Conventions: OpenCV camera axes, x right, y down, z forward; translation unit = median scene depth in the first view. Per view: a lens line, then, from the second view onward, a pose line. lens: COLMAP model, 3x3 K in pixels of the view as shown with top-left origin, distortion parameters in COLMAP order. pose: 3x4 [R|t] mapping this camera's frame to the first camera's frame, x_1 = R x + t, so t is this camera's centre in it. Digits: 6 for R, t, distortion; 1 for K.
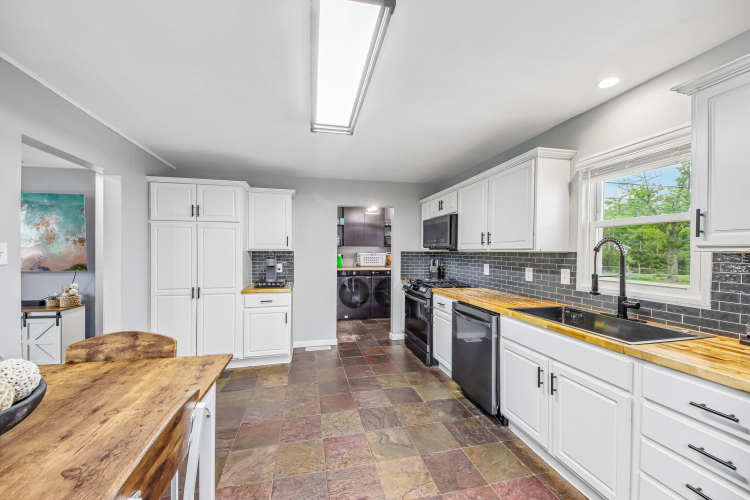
lens RADIAL K [[286.6, 0, 362.0], [0, 286.6, 254.1], [0, 0, 1]] dist [0.072449, -0.041103]
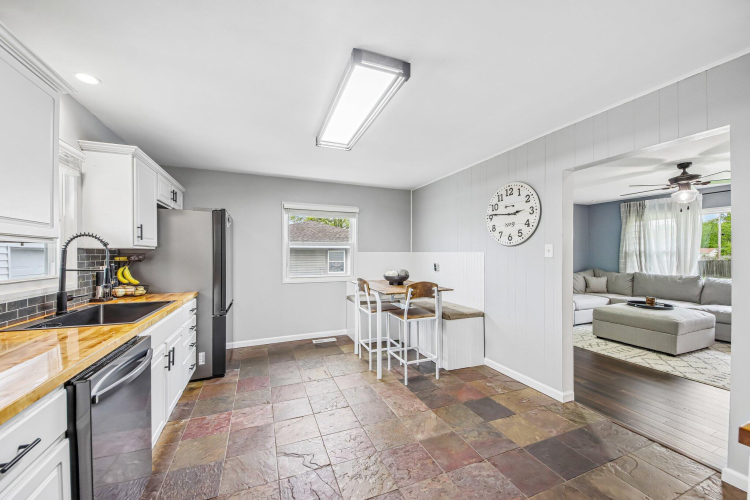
lens RADIAL K [[278.2, 0, 377.5], [0, 278.2, 253.9], [0, 0, 1]] dist [0.044776, -0.023756]
pose [[-0.977665, -0.002397, -0.210154, 0.030322], [-0.003498, 0.999982, 0.004865, 0.005232], [0.210138, 0.005492, -0.977656, 1.110731]]
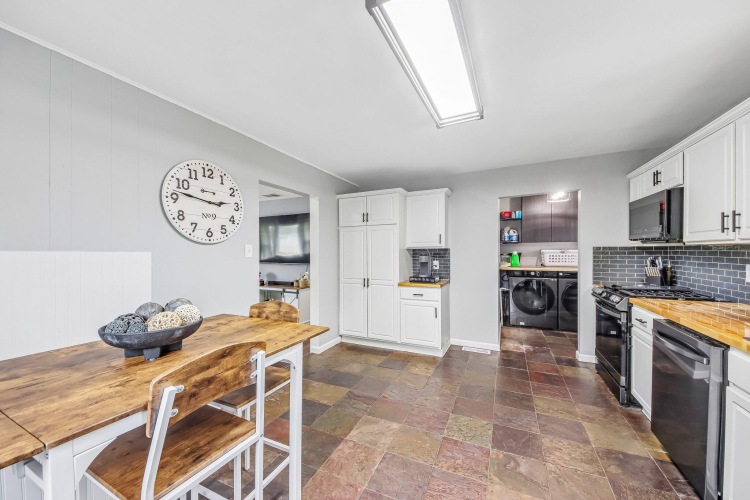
lens RADIAL K [[279.4, 0, 366.5], [0, 279.4, 252.5], [0, 0, 1]] dist [0.059125, -0.024223]
pose [[0.797606, -0.006550, -0.603143, 0.147968], [0.004583, 0.999978, -0.004800, 0.008170], [0.603161, 0.001065, 0.797619, 0.045096]]
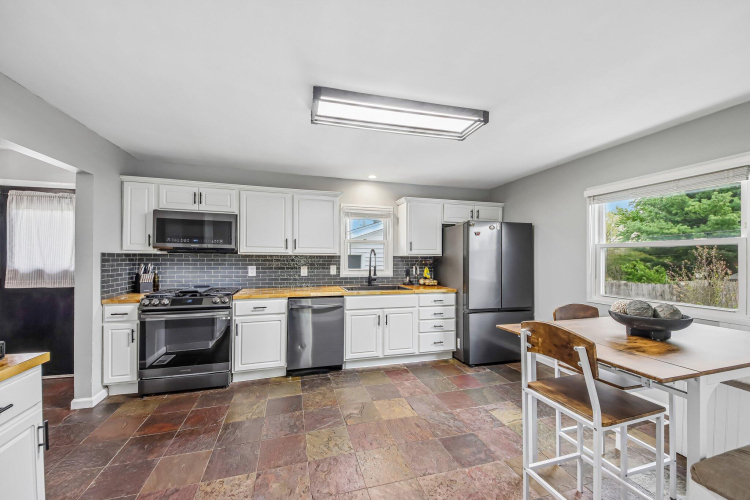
lens RADIAL K [[282.1, 0, 374.3], [0, 282.1, 253.3], [0, 0, 1]] dist [0.030740, -0.025051]
pose [[-0.091042, 0.011576, 0.995780, -0.630961], [0.002121, 0.999932, -0.011431, -0.000453], [-0.995845, 0.001071, -0.091061, 0.610349]]
